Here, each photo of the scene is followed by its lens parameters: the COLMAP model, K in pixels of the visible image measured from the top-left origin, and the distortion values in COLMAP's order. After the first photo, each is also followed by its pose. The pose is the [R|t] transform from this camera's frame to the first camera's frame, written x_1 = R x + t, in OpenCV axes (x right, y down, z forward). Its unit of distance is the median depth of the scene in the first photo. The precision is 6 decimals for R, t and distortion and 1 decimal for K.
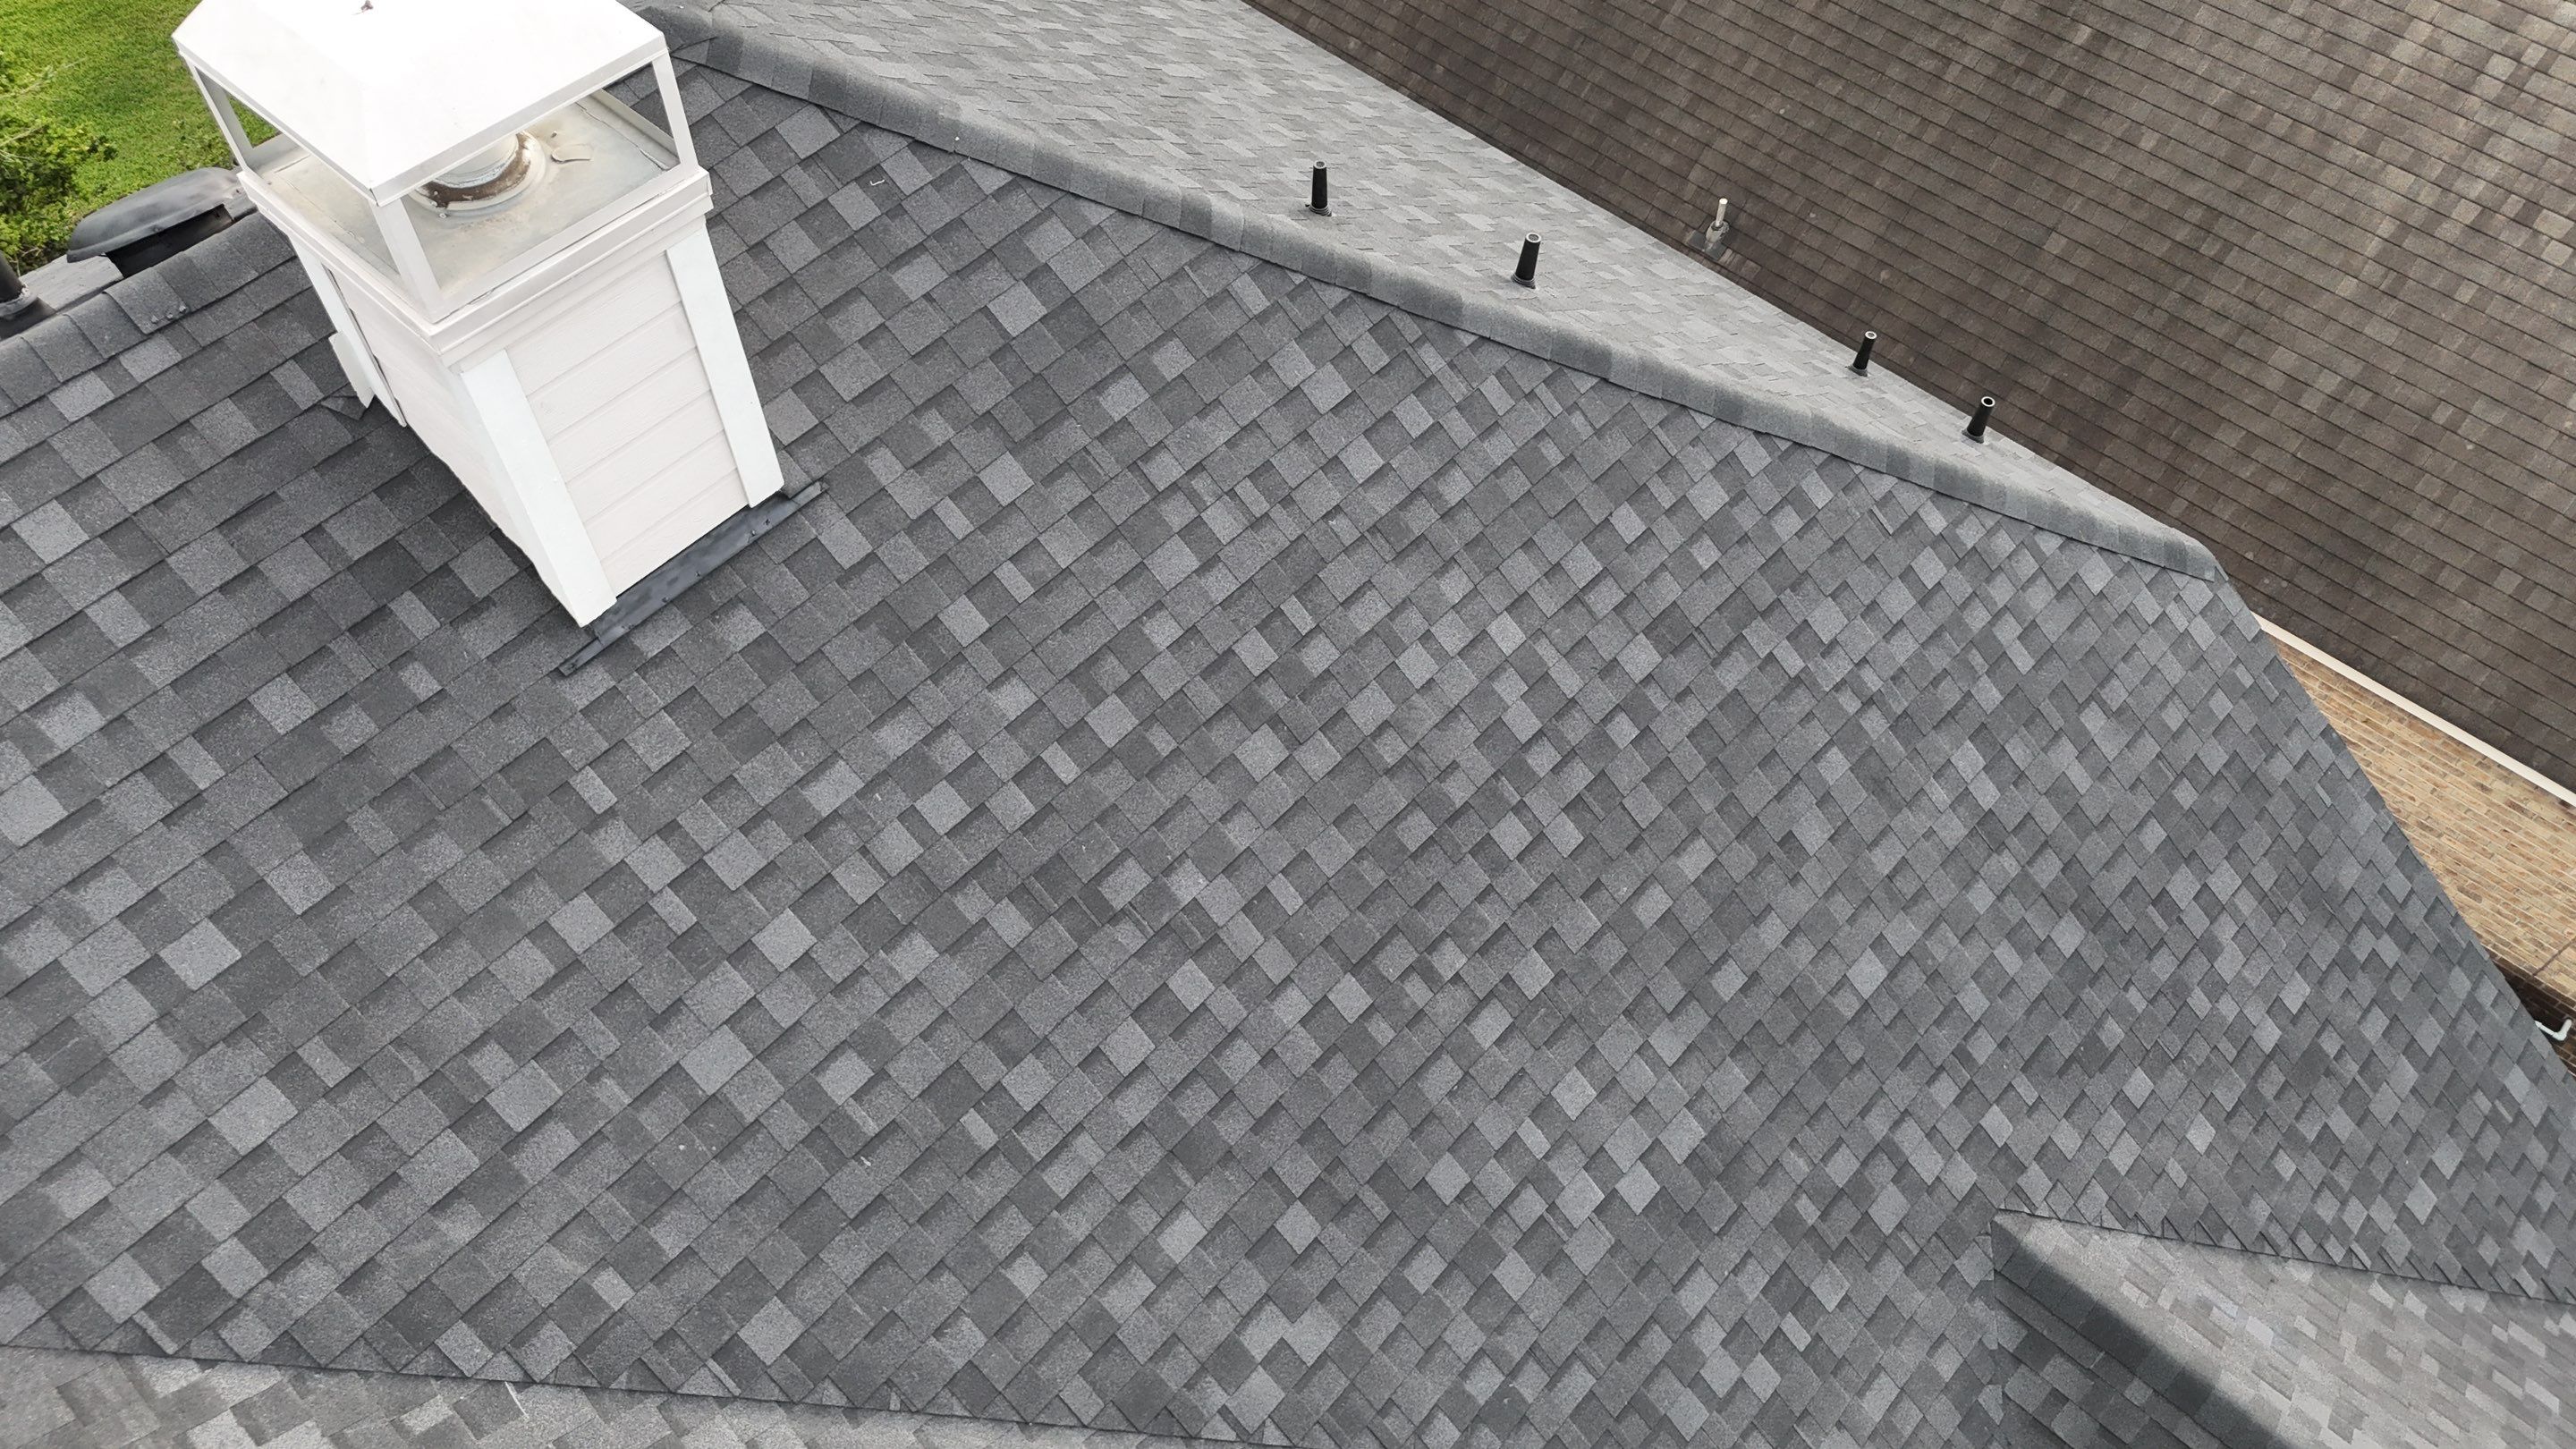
lens RADIAL K [[1893.1, 0, 1288.3], [0, 1893.1, 717.3], [0, 0, 1]] dist [0.074893, -0.076591]
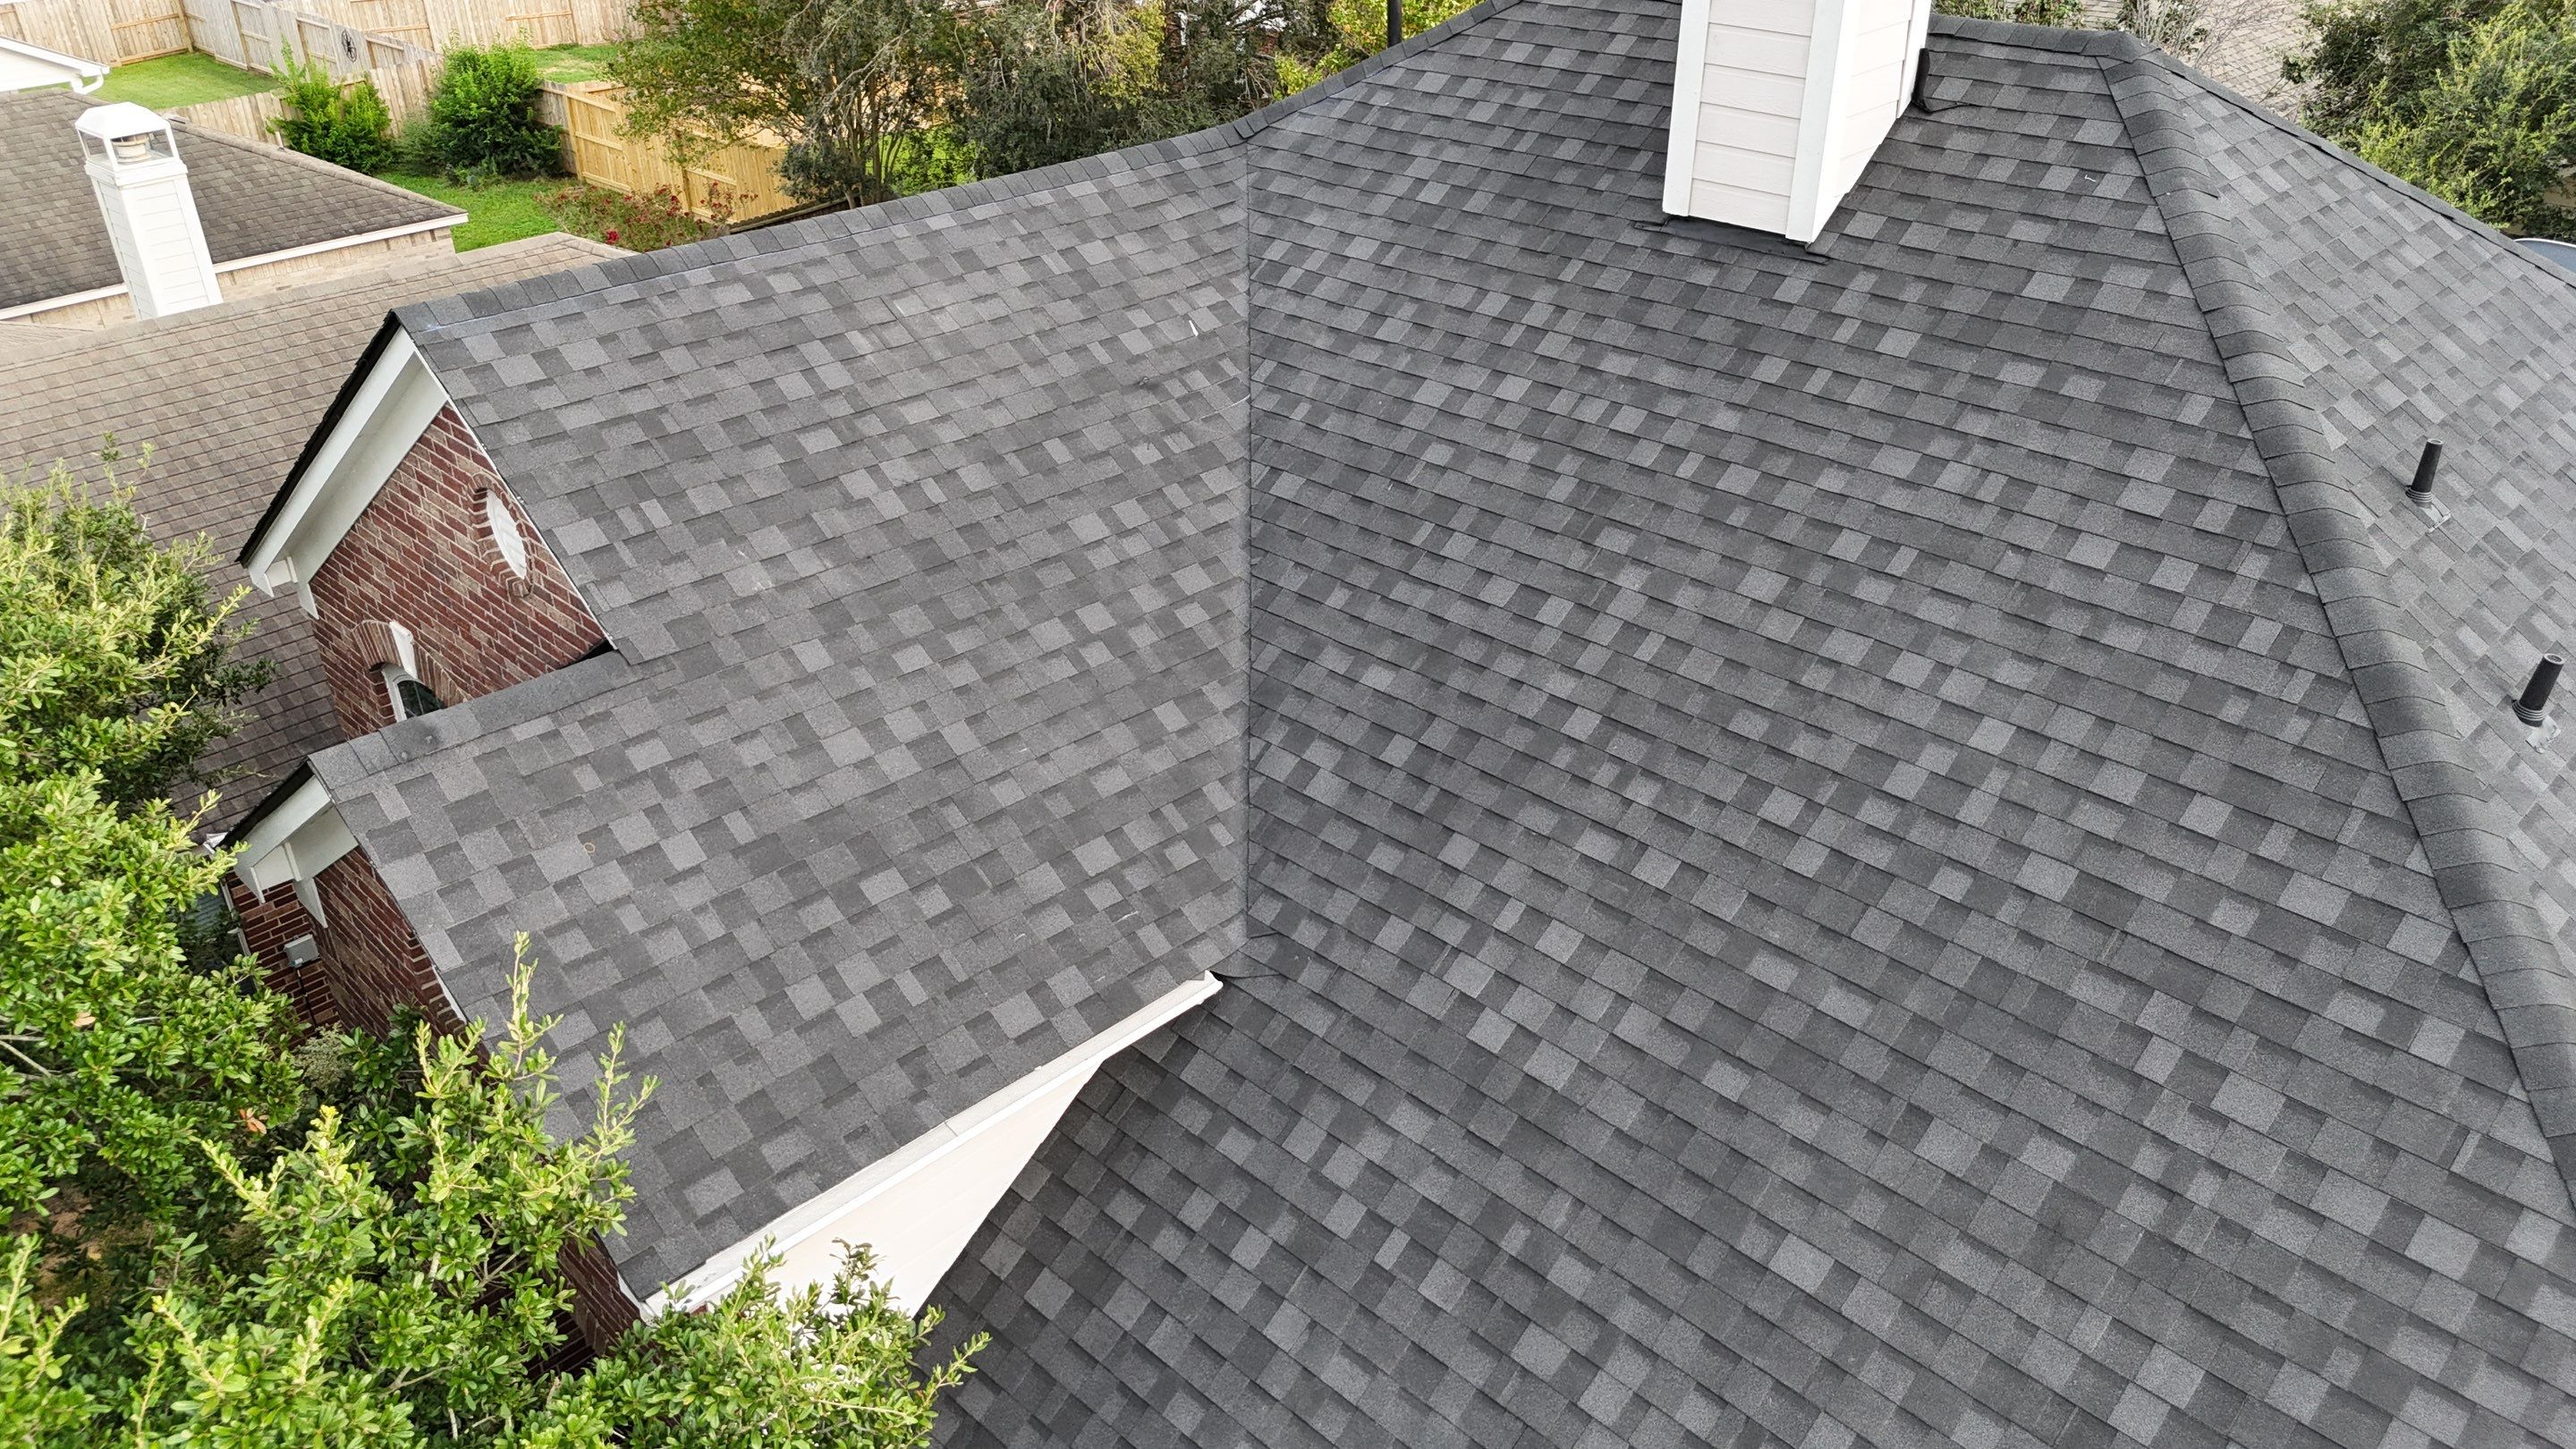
lens RADIAL K [[1893.1, 0, 1288.5], [0, 1893.1, 726.5], [0, 0, 1]] dist [0.074893, -0.076591]
pose [[-0.033855, 0.484074, -0.874372, 0.962624], [-0.811479, 0.497381, 0.306782, -0.054235], [0.583401, 0.719920, 0.375977, 0.428379]]
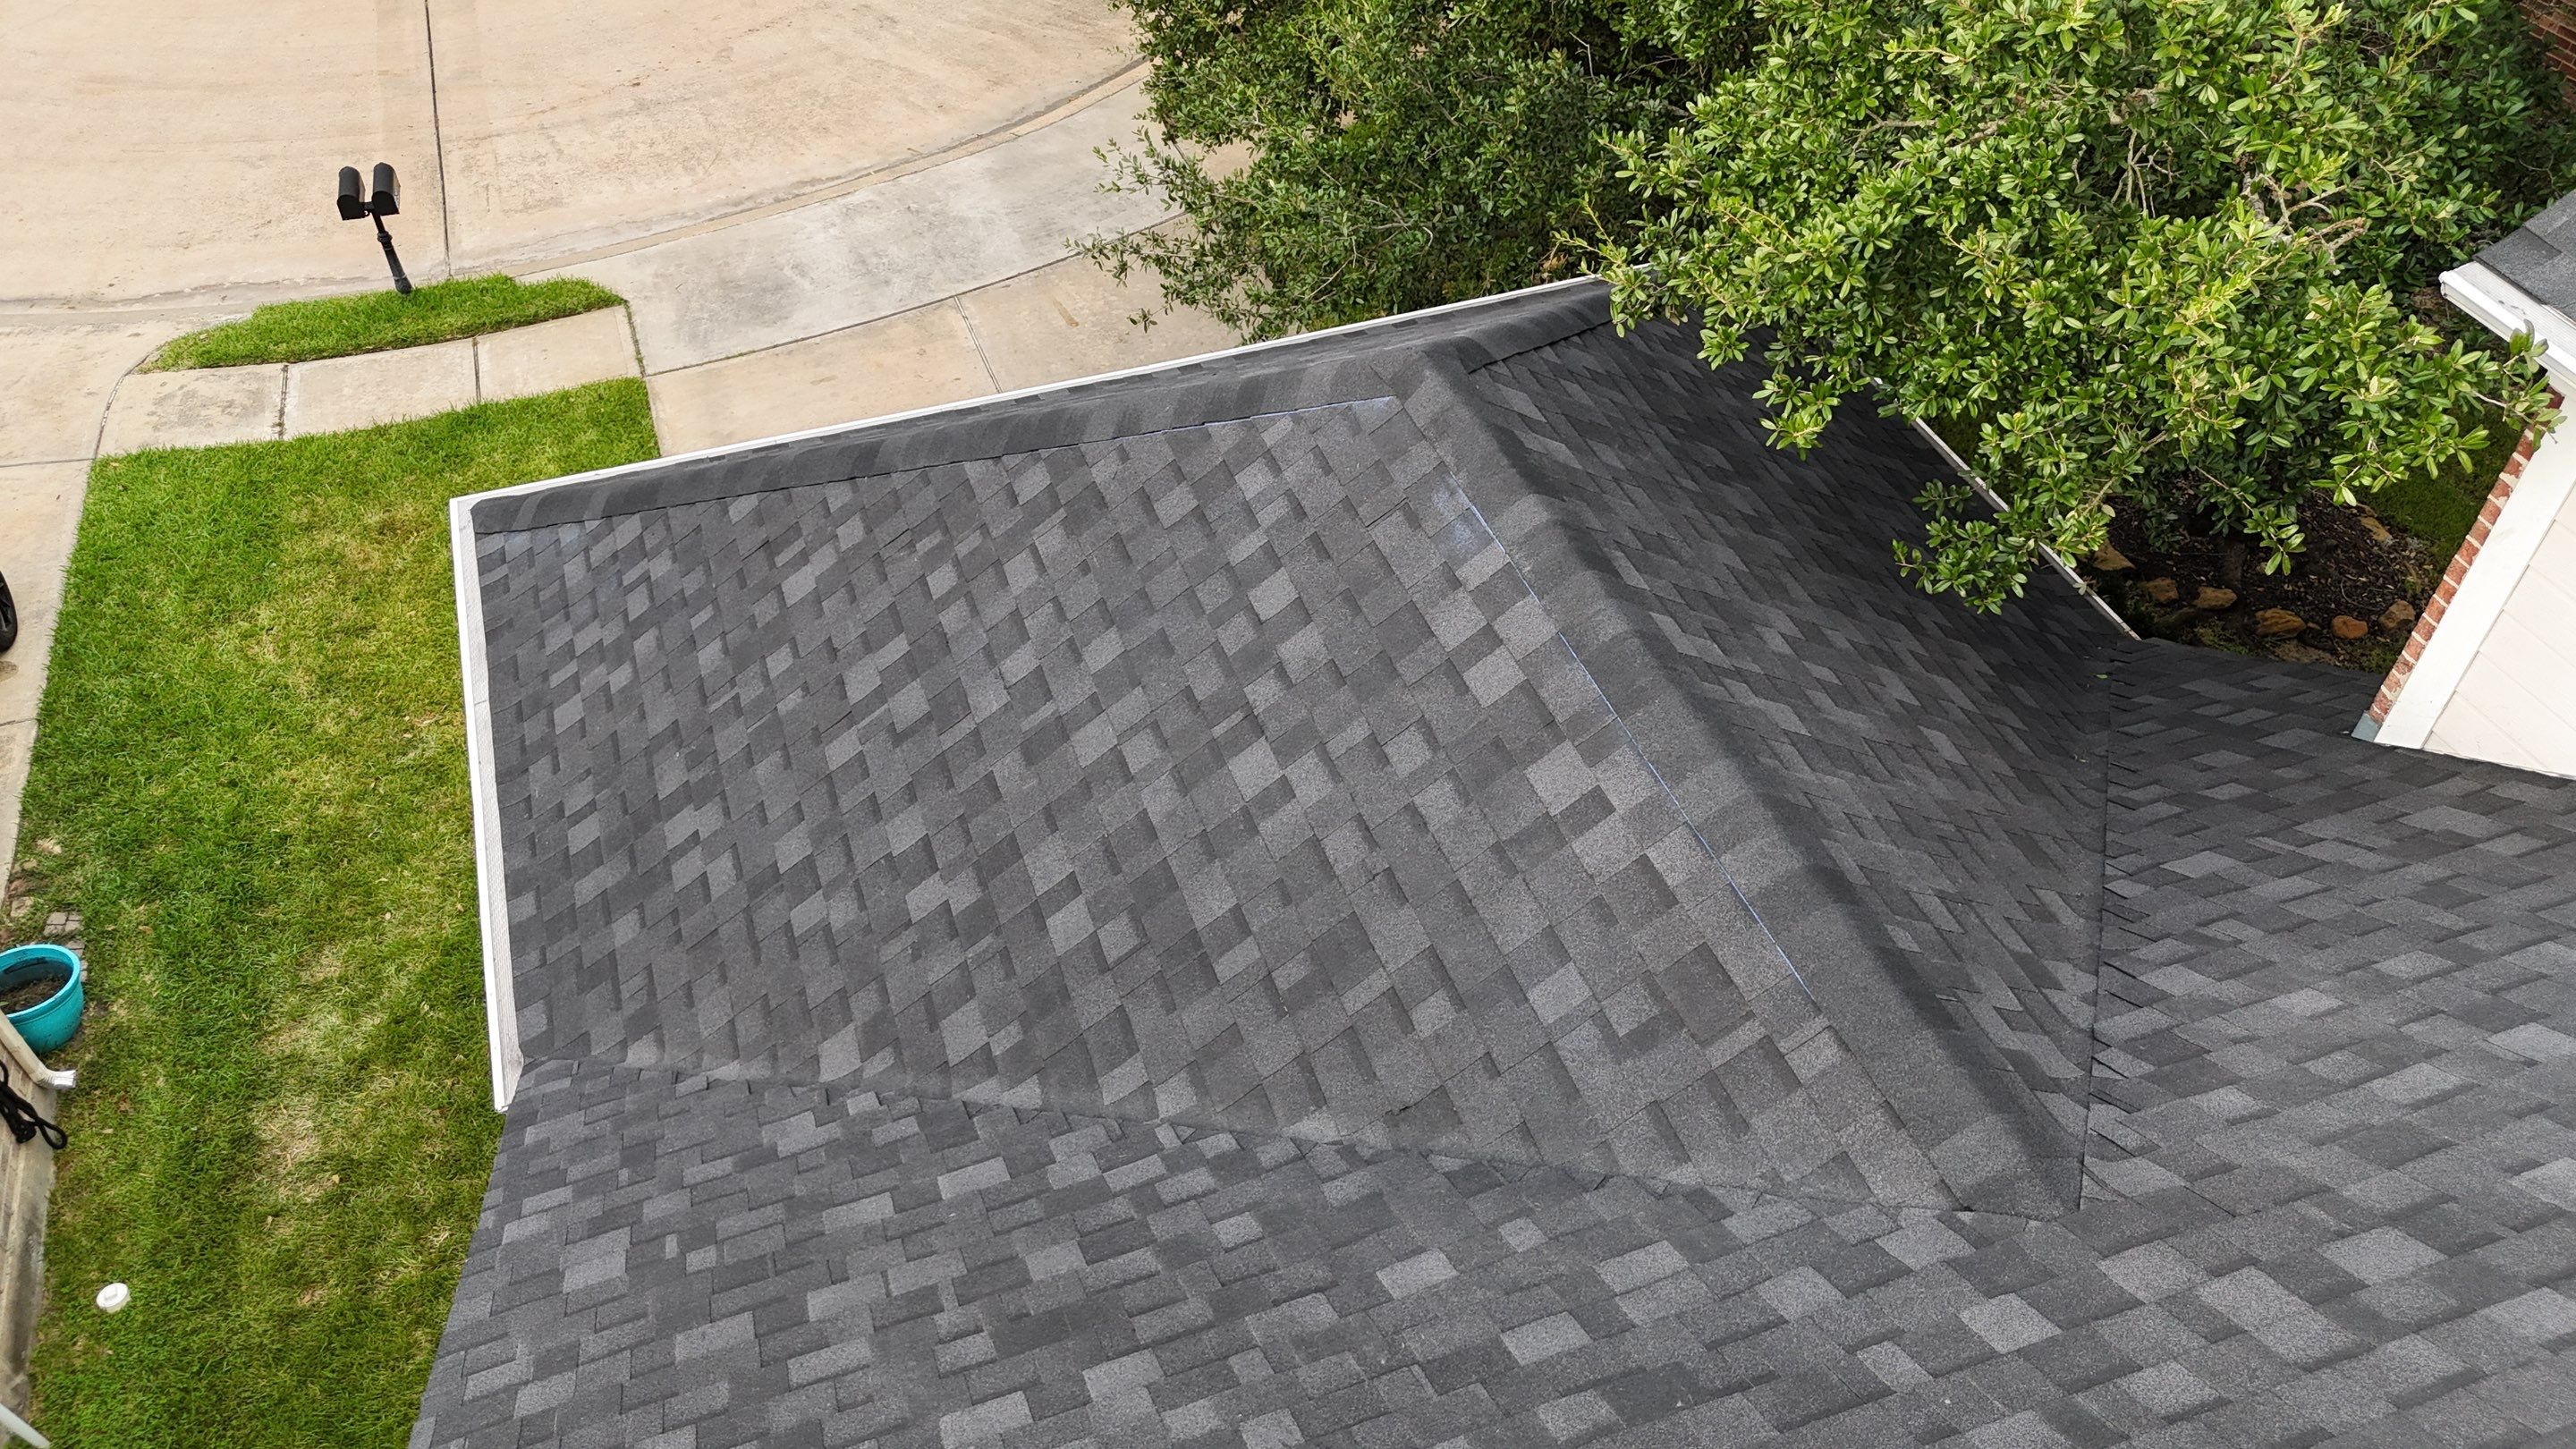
lens RADIAL K [[1893.1, 0, 1297.9], [0, 1893.1, 735.6], [0, 0, 1]] dist [0.074893, -0.076591]
pose [[-0.885092, -0.337939, 0.320014, 0.451514], [0.371805, -0.099816, 0.922929, -0.252239], [-0.279951, 0.935860, 0.213993, 0.892033]]
